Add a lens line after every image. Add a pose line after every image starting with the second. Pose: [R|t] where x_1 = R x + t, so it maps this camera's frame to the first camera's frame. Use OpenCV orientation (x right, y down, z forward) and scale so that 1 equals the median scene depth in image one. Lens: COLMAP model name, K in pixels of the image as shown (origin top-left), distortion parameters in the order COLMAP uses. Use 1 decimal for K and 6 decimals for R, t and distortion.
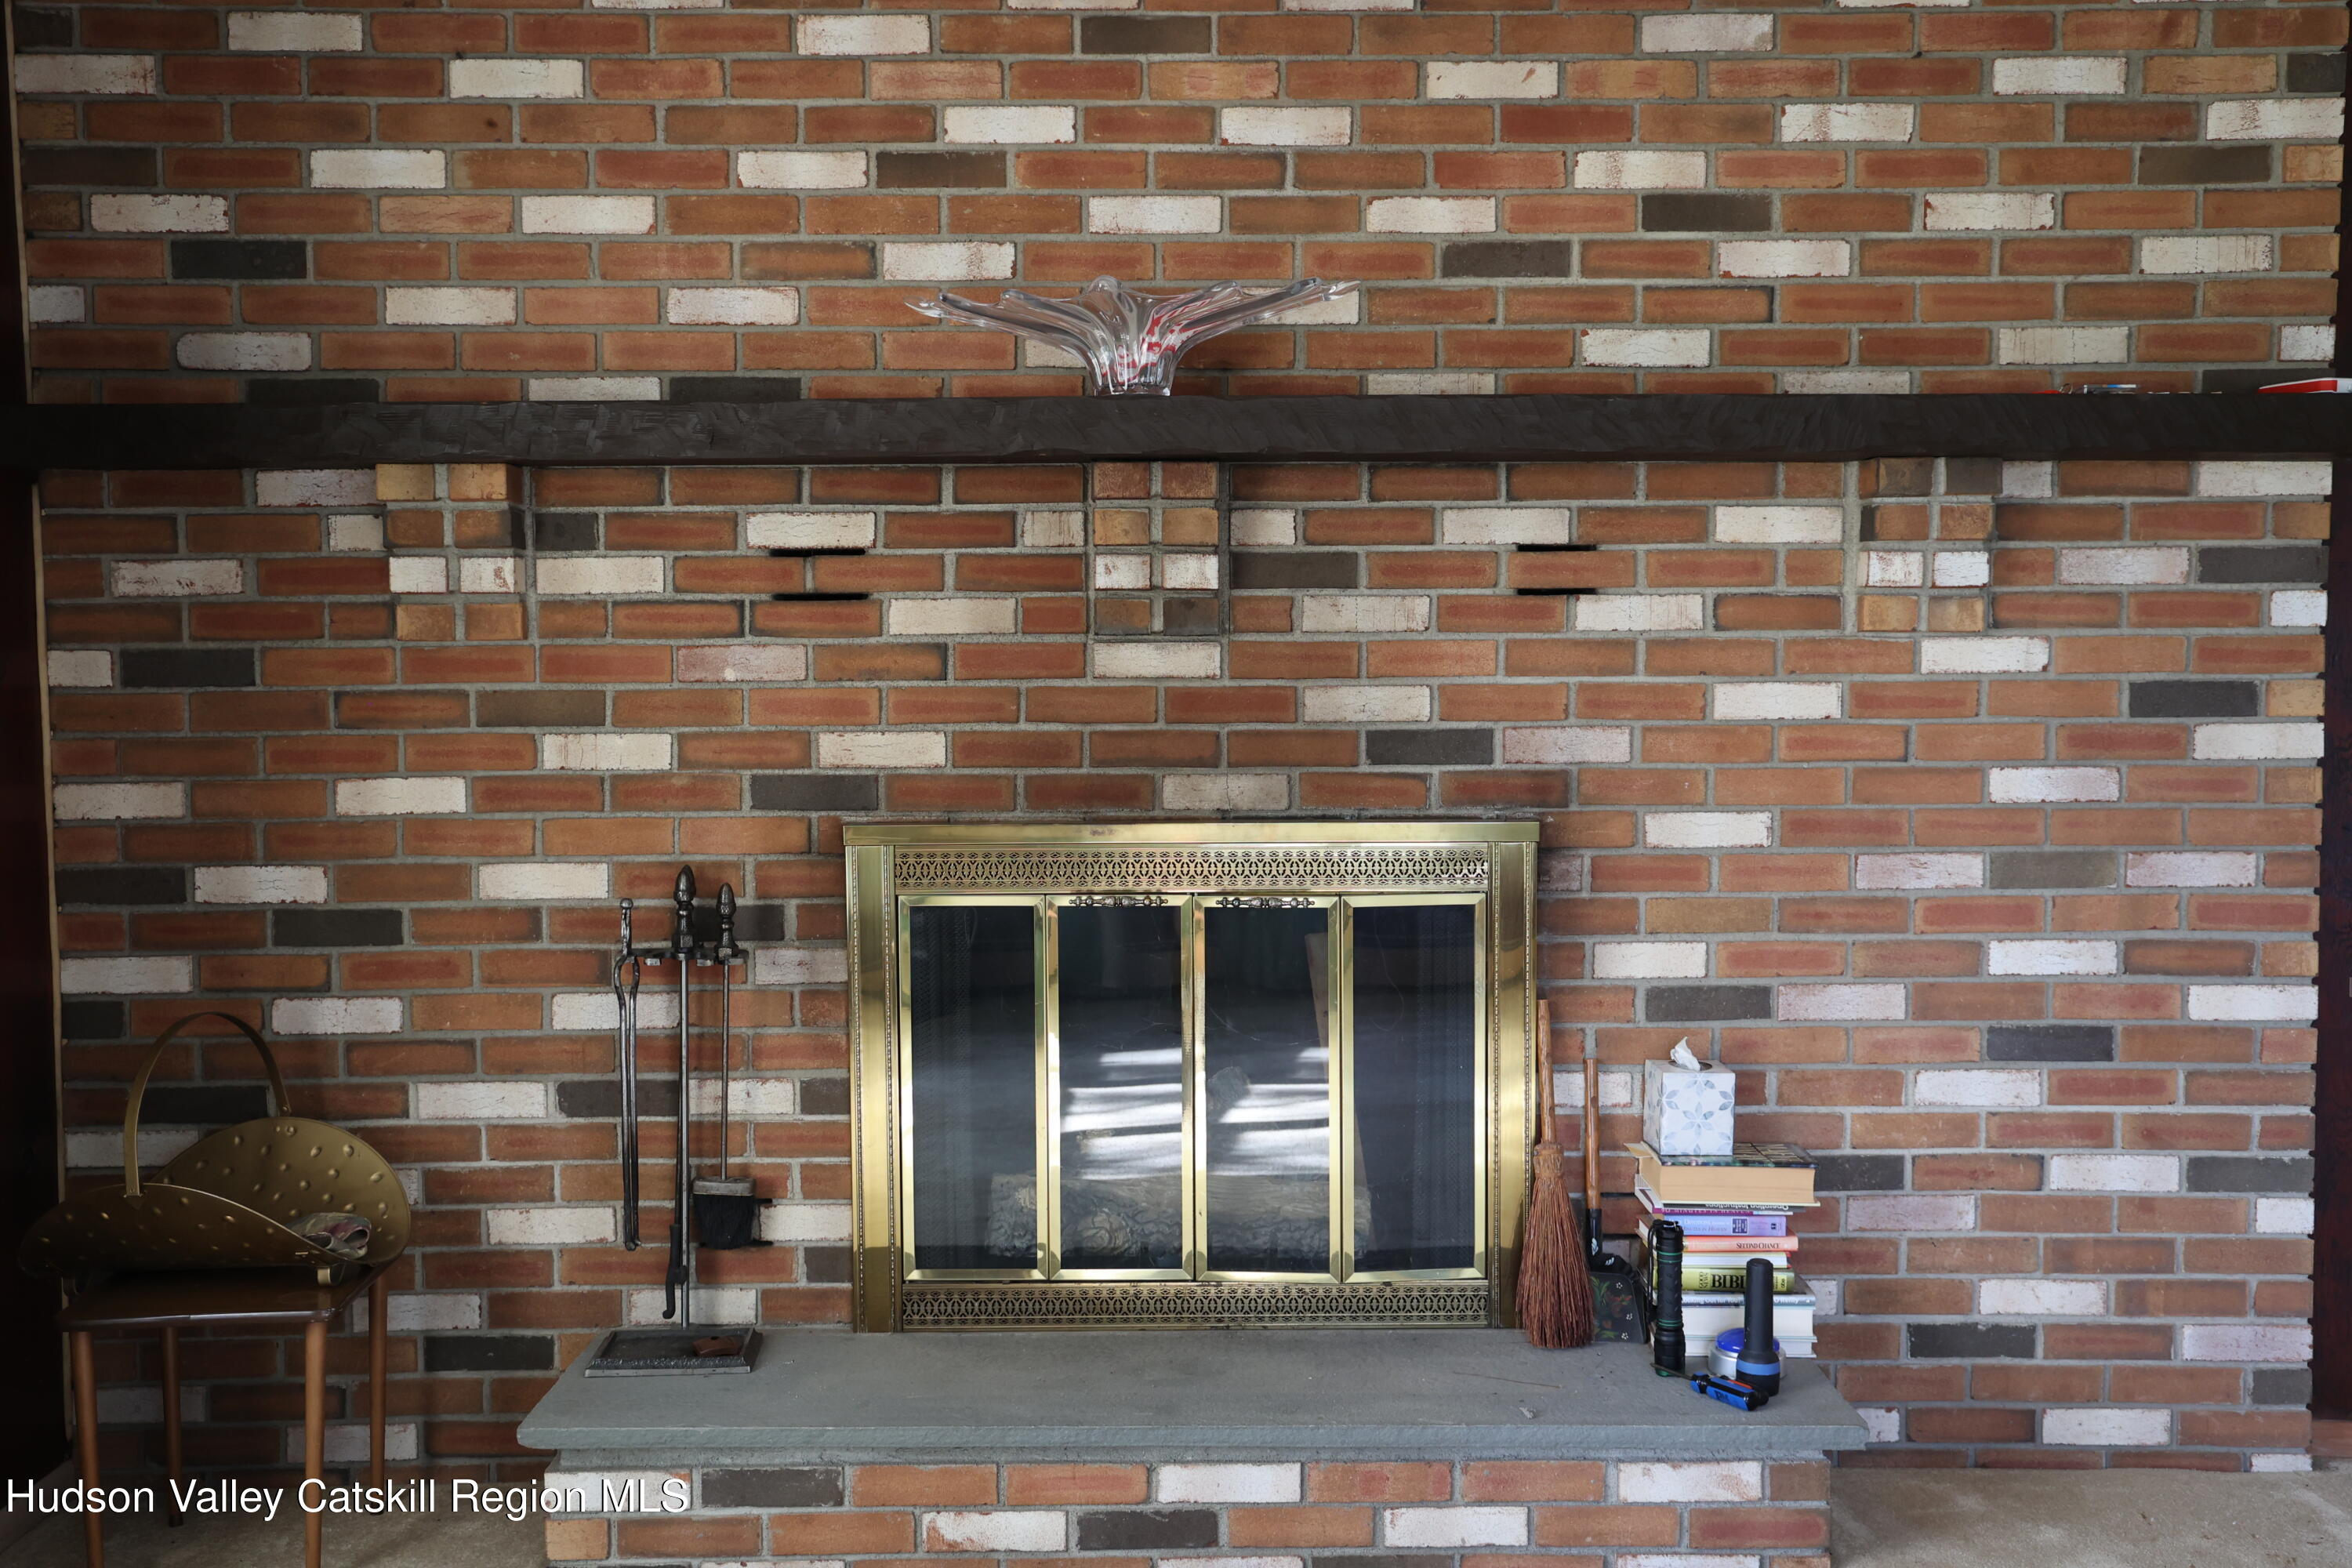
lens RADIAL K [[2416.8, 0, 1176.2], [0, 2416.8, 763.5], [0, 0, 1]] dist [0.055368, 0.000000]
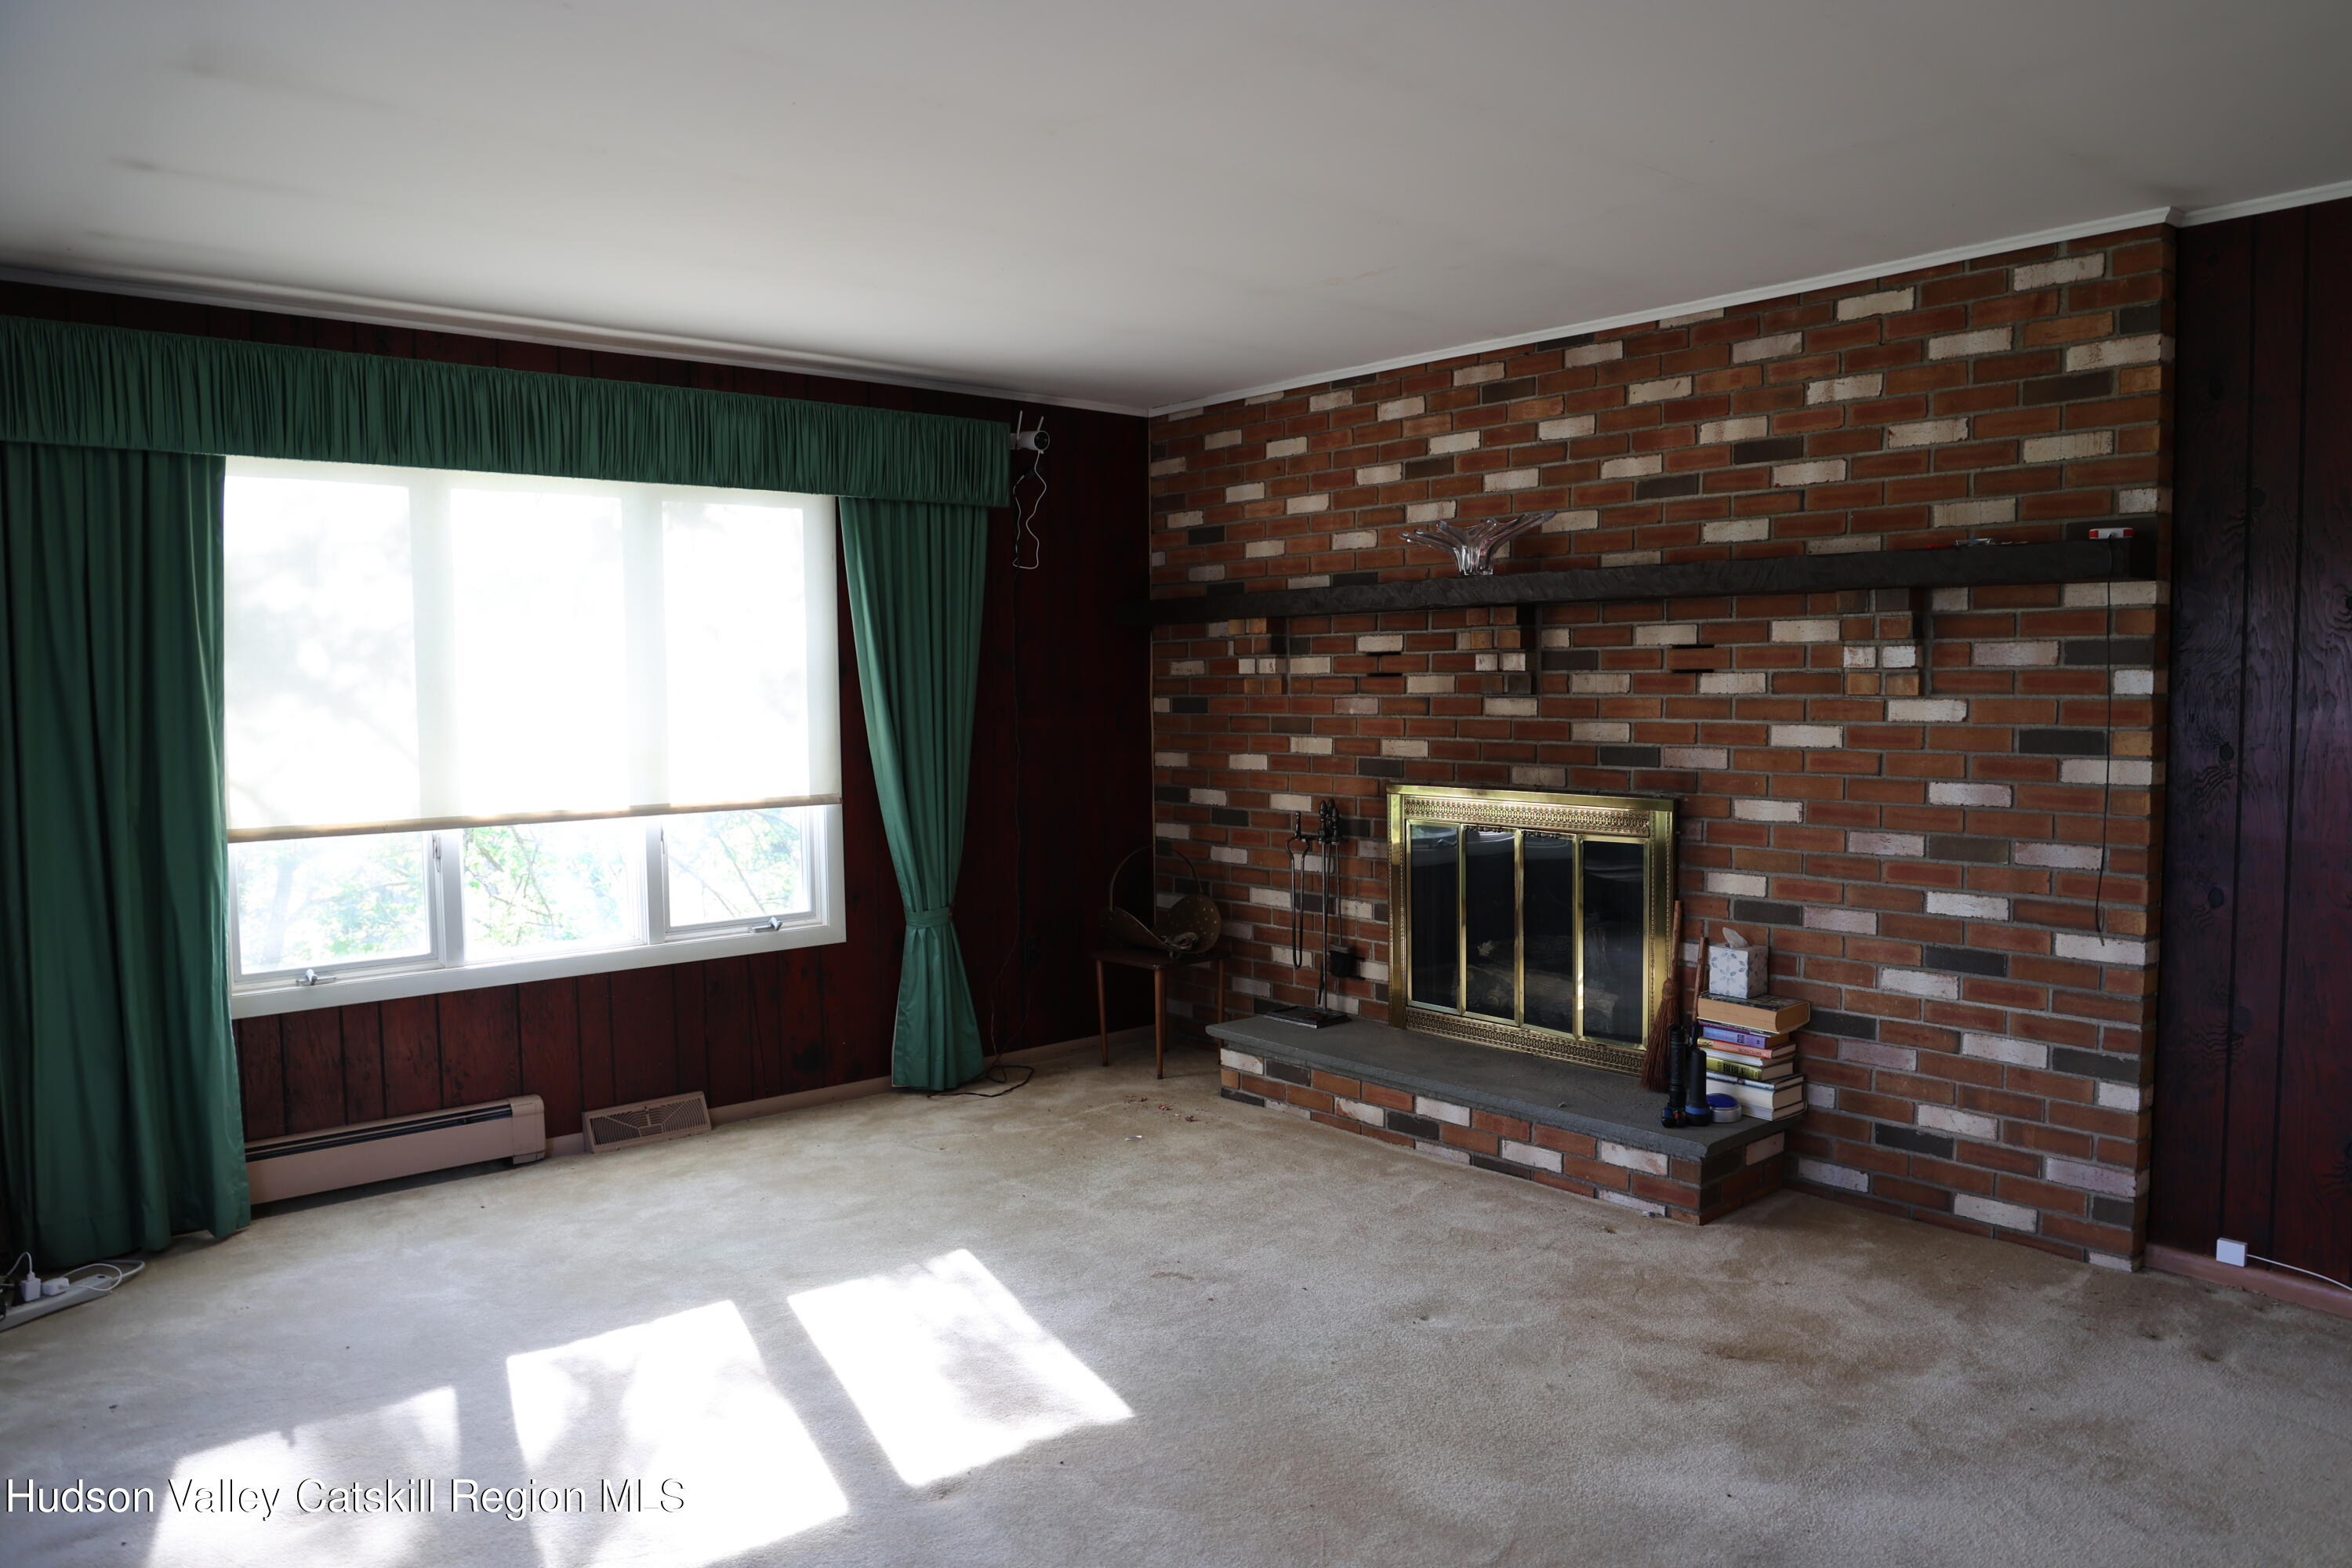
lens RADIAL K [[1693.9, 0, 1180.3], [0, 1693.9, 759.5], [0, 0, 1]] dist [-0.076049, 0.046083]
pose [[0.632601, 0.036042, -0.773639, 0.877573], [-0.034223, 0.999242, 0.018568, -0.016558], [0.773722, 0.014730, 0.633354, -0.067148]]
